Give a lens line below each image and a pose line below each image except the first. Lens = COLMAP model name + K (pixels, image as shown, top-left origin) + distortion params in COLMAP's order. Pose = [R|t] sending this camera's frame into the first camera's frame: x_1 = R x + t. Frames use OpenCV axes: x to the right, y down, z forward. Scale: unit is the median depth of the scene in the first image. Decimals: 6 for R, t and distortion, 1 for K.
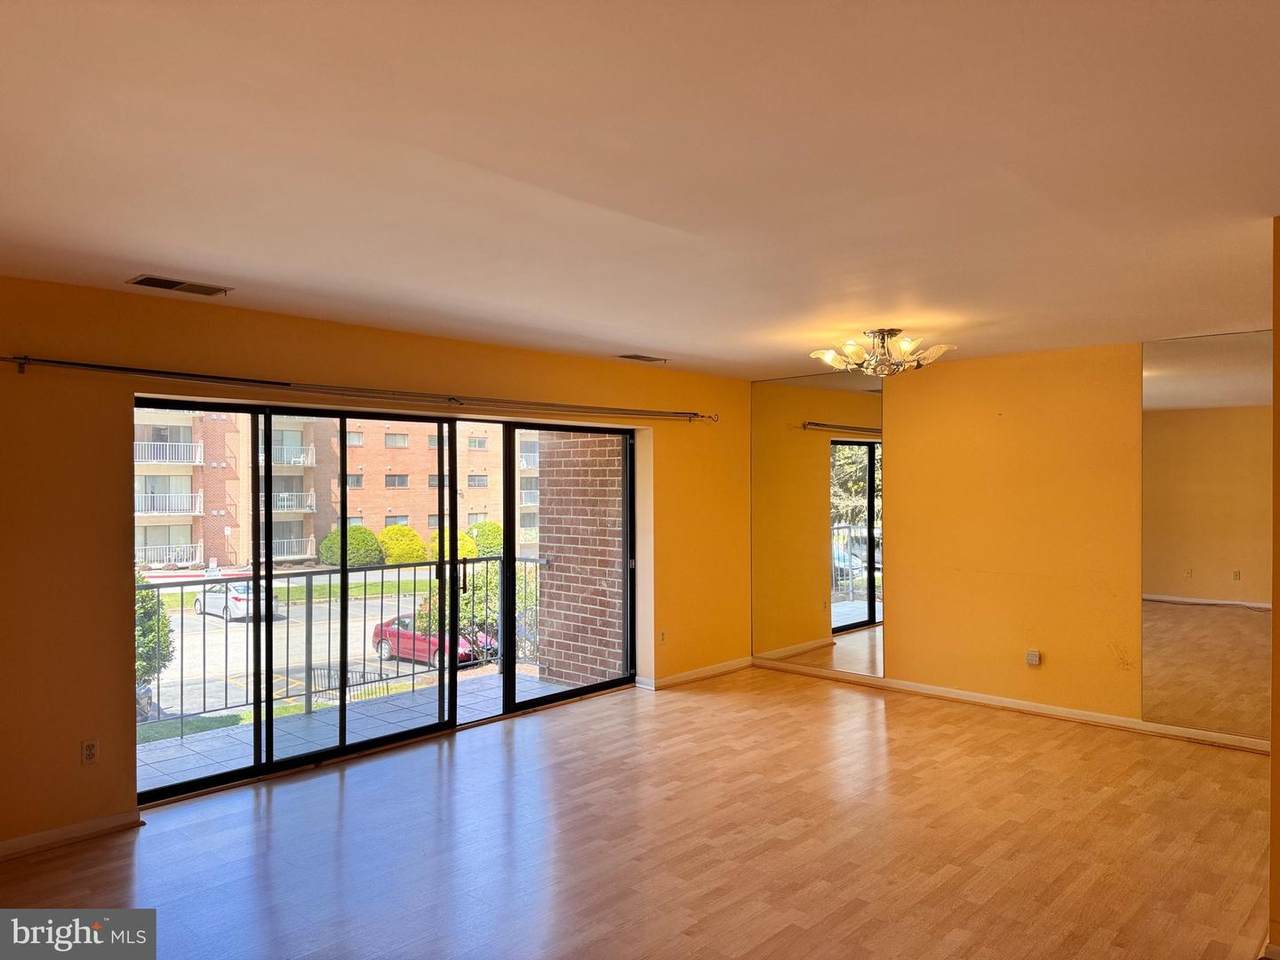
lens RADIAL K [[901.0, 0, 637.9], [0, 901.0, 479.9], [0, 0, 1]] dist [-0.001149, -0.002048]
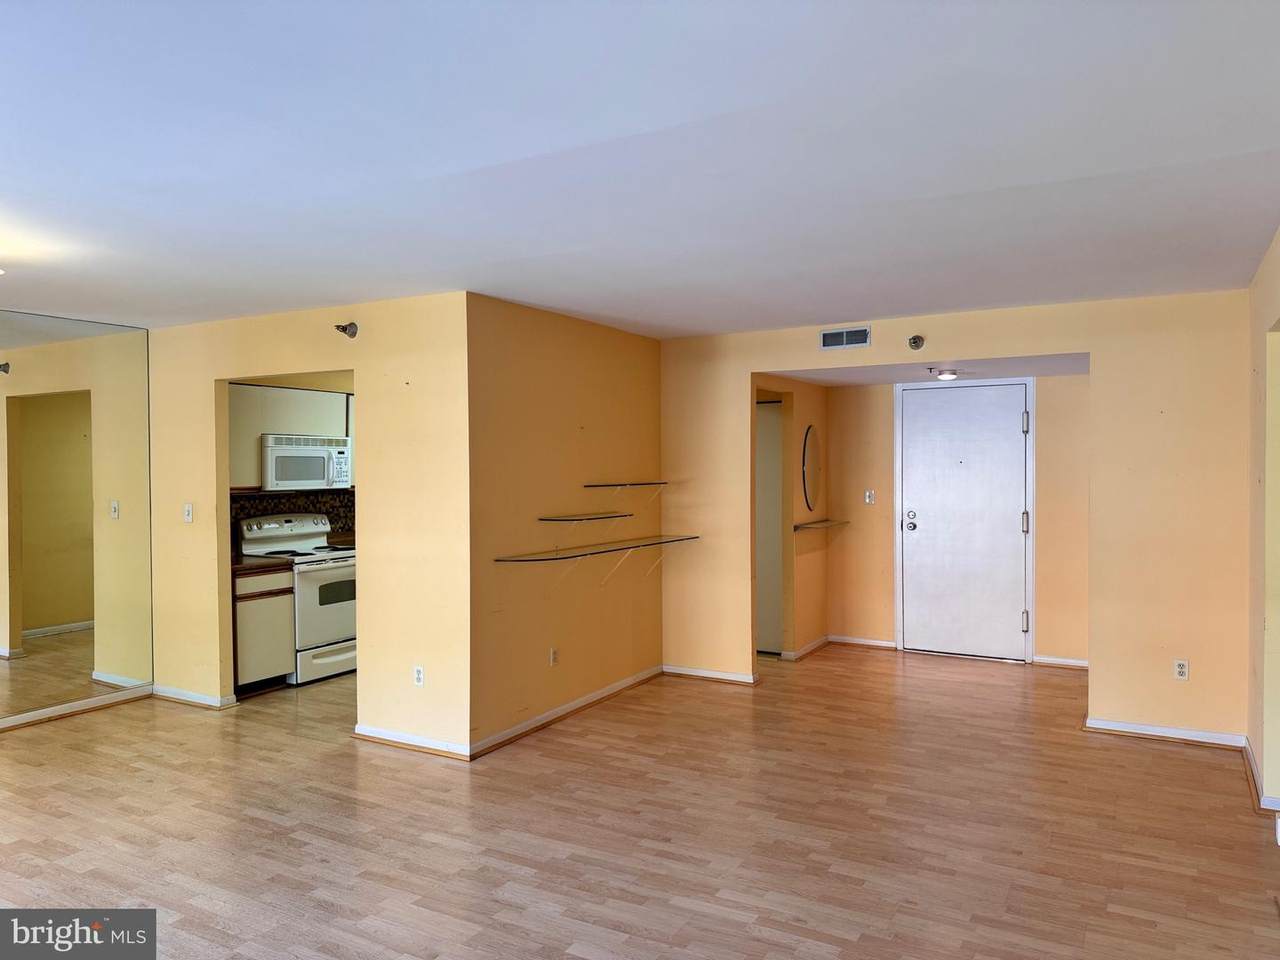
lens RADIAL K [[901.0, 0, 646.5], [0, 901.0, 478.2], [0, 0, 1]] dist [-0.001149, -0.002048]
pose [[-0.245352, -0.013607, 0.969339, -0.682351], [0.001884, 0.999893, 0.014513, 0.011067], [-0.969432, 0.005387, -0.245300, 0.802915]]
